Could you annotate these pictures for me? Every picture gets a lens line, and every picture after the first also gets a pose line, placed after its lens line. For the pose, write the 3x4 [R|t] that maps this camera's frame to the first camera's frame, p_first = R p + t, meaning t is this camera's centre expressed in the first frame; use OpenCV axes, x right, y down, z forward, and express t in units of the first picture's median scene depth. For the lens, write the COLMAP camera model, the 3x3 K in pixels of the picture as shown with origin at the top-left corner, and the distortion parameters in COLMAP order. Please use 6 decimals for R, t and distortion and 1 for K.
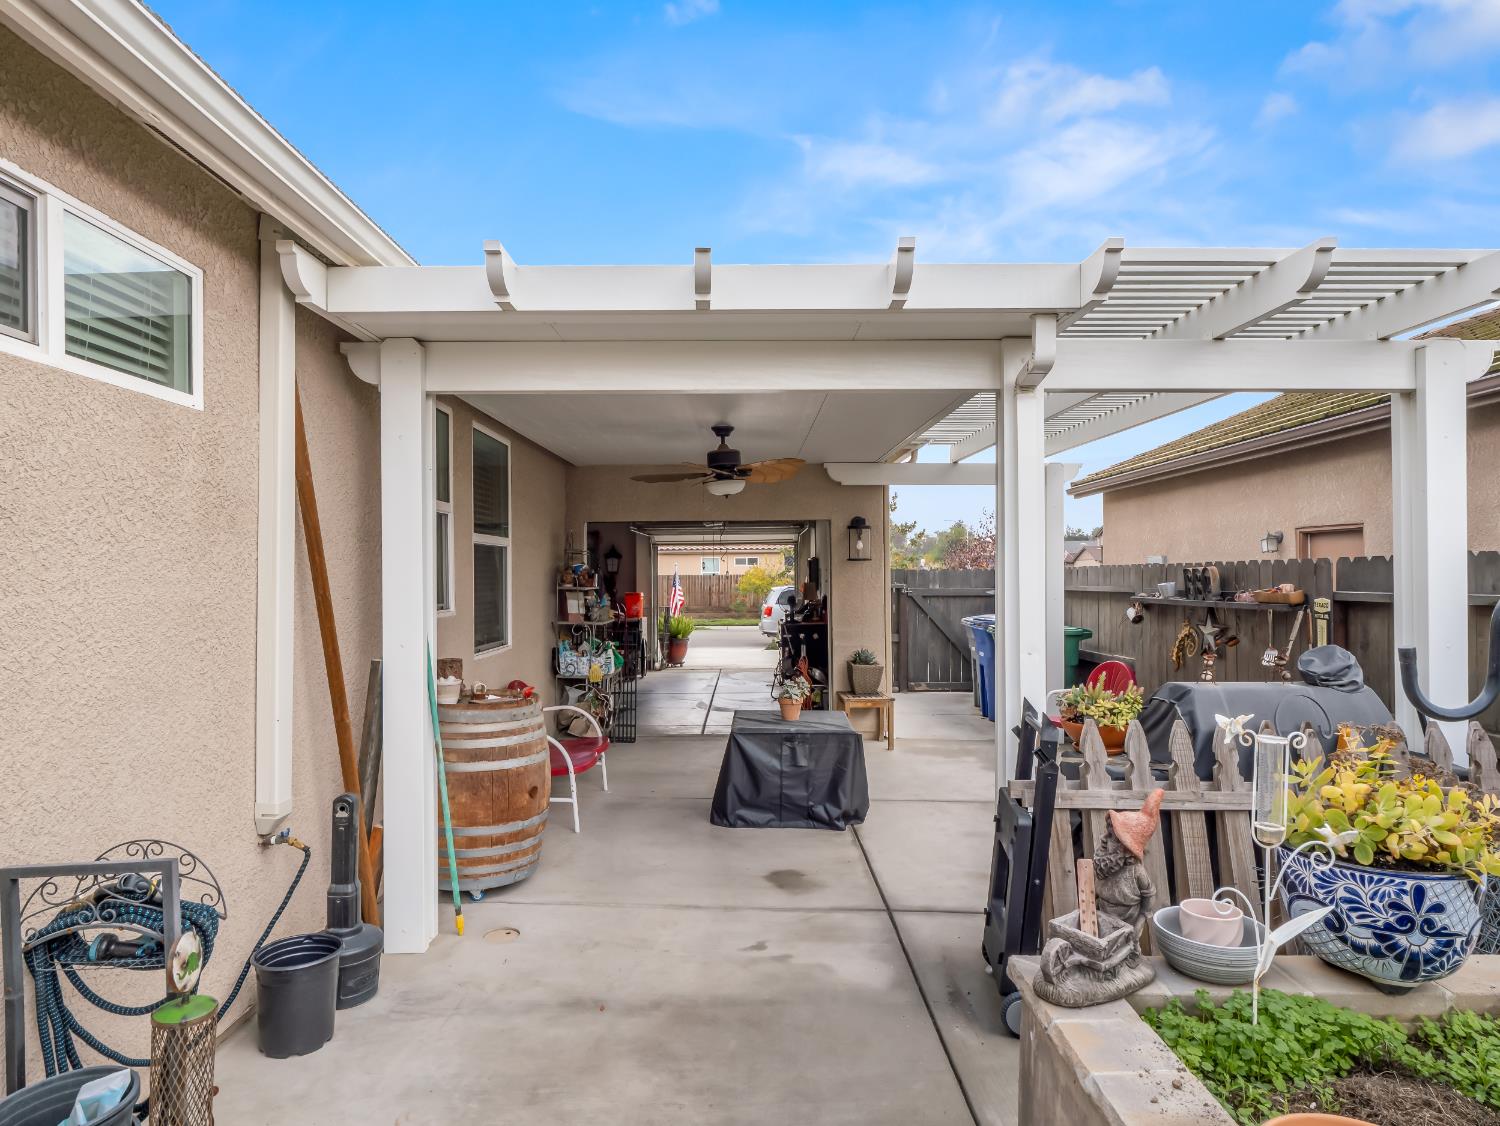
lens RADIAL K [[904.8, 0, 747.1], [0, 904.8, 569.9], [0, 0, 1]] dist [-0.000157, -0.002795]
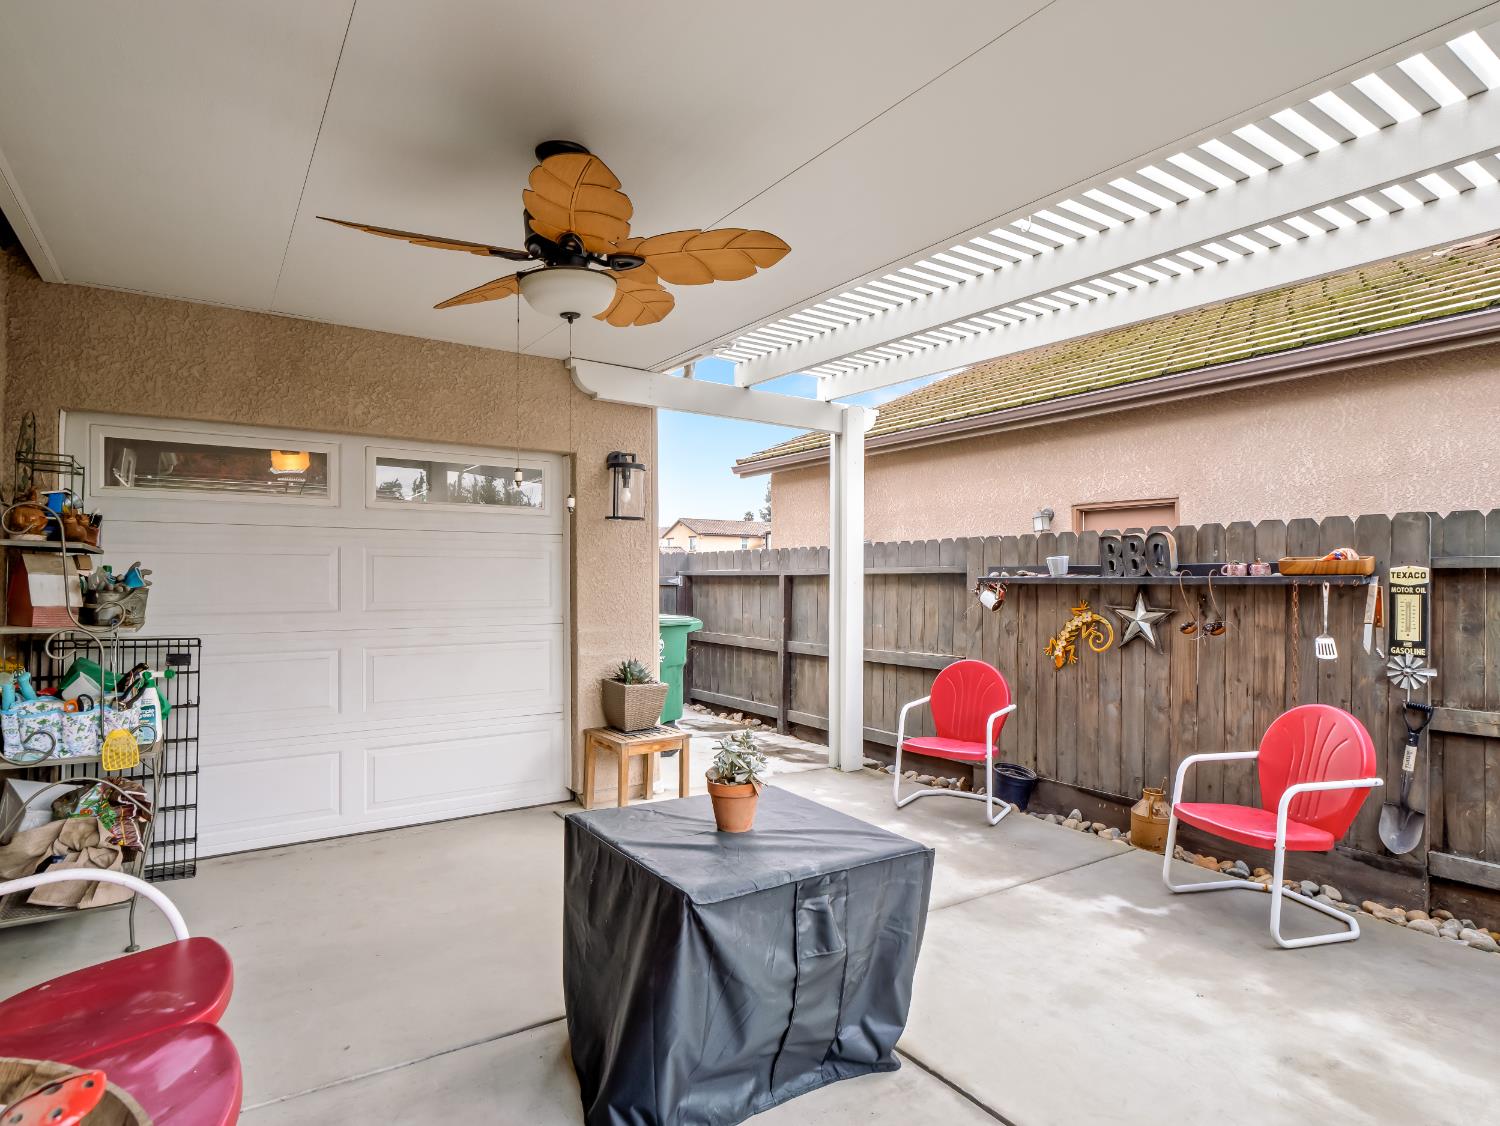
lens RADIAL K [[817.5, 0, 745.6], [0, 817.5, 582.0], [0, 0, 1]] dist [0.001109, 0.000483]
pose [[0.830167, 0.004741, 0.557495, -0.137008], [-0.009243, 0.999943, 0.005260, 0.032116], [-0.557439, -0.009520, 0.830163, 0.520629]]
